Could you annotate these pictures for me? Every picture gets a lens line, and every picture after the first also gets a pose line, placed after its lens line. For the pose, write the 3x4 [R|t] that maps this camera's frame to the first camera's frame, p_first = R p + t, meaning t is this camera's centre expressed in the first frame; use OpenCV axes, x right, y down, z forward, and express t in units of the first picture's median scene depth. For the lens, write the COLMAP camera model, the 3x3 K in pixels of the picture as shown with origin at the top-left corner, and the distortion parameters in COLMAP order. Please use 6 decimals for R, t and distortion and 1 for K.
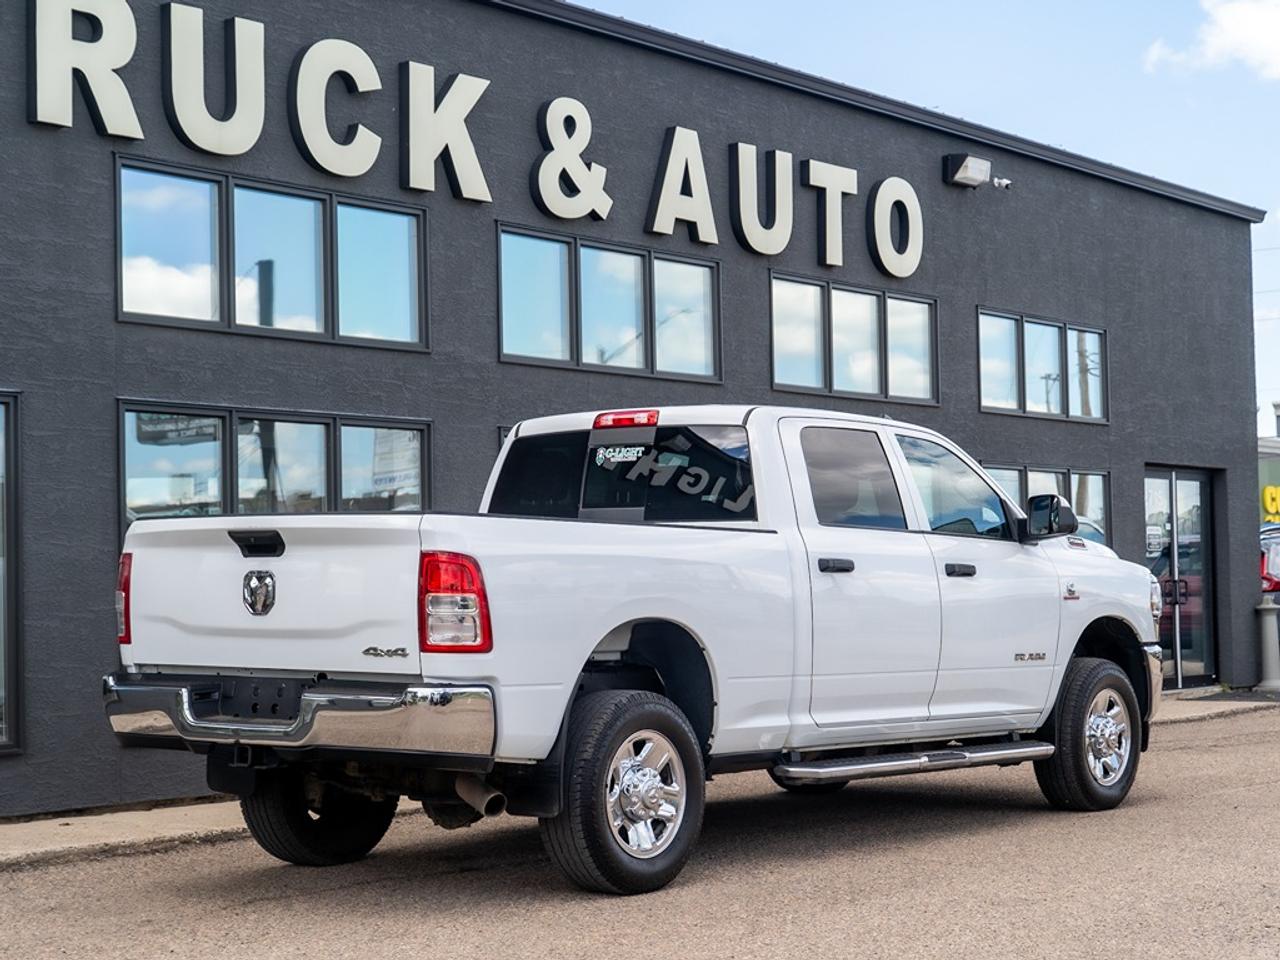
lens RADIAL K [[2315.3, 0, 640.0], [0, 2315.3, 480.0], [0, 0, 1]] dist [0.027967, 0.074270]
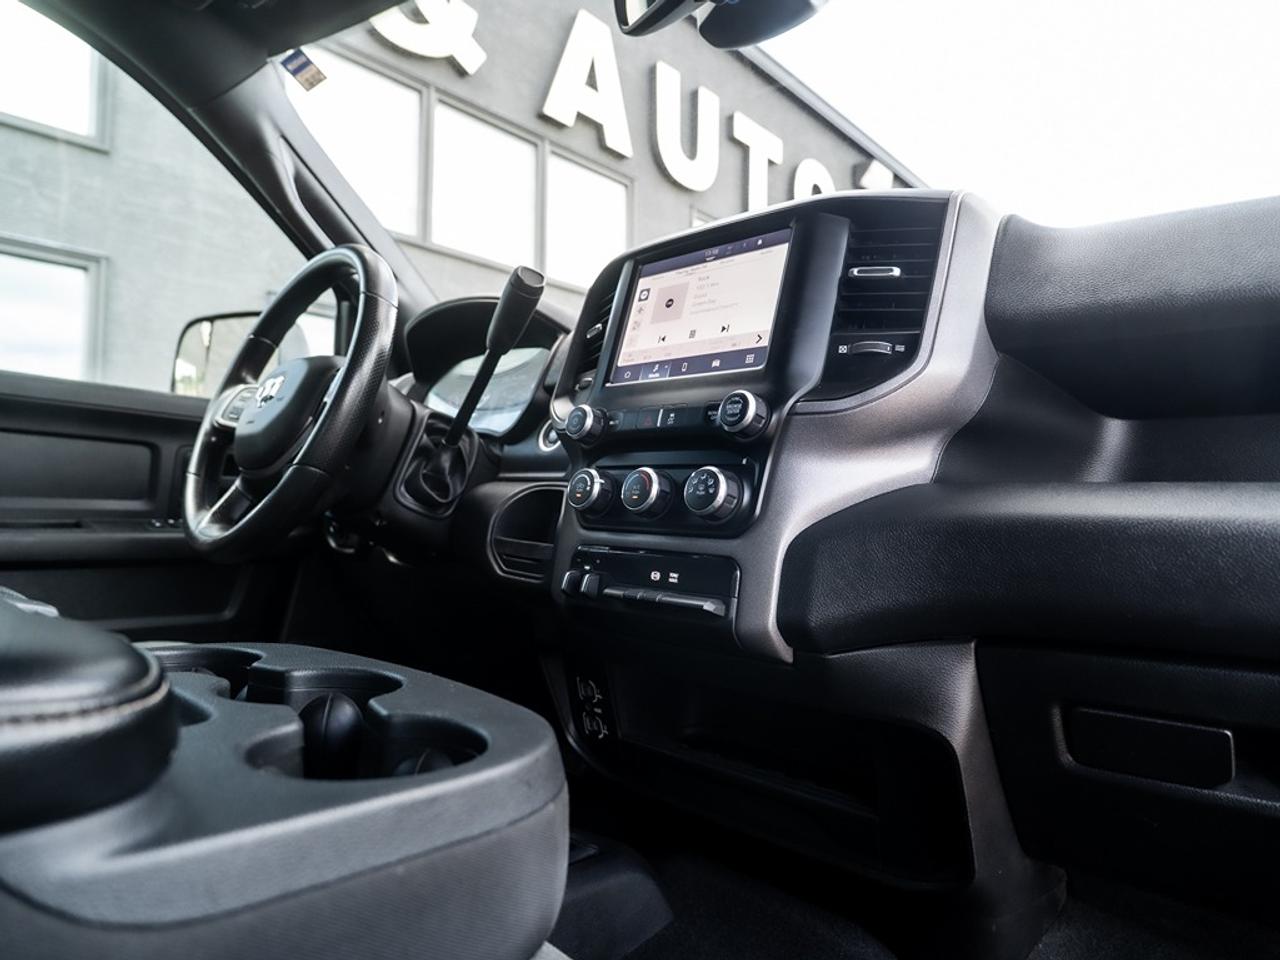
lens RADIAL K [[768.0, 0, 640.0], [0, 768.0, 480.0], [0, 0, 1]] dist [-0.000464, -0.003209]
pose [[0.996077, 0.018359, -0.086569, 0.083449], [-0.016916, 0.999706, 0.017368, 0.032504], [0.086862, -0.015836, 0.996094, 0.846237]]
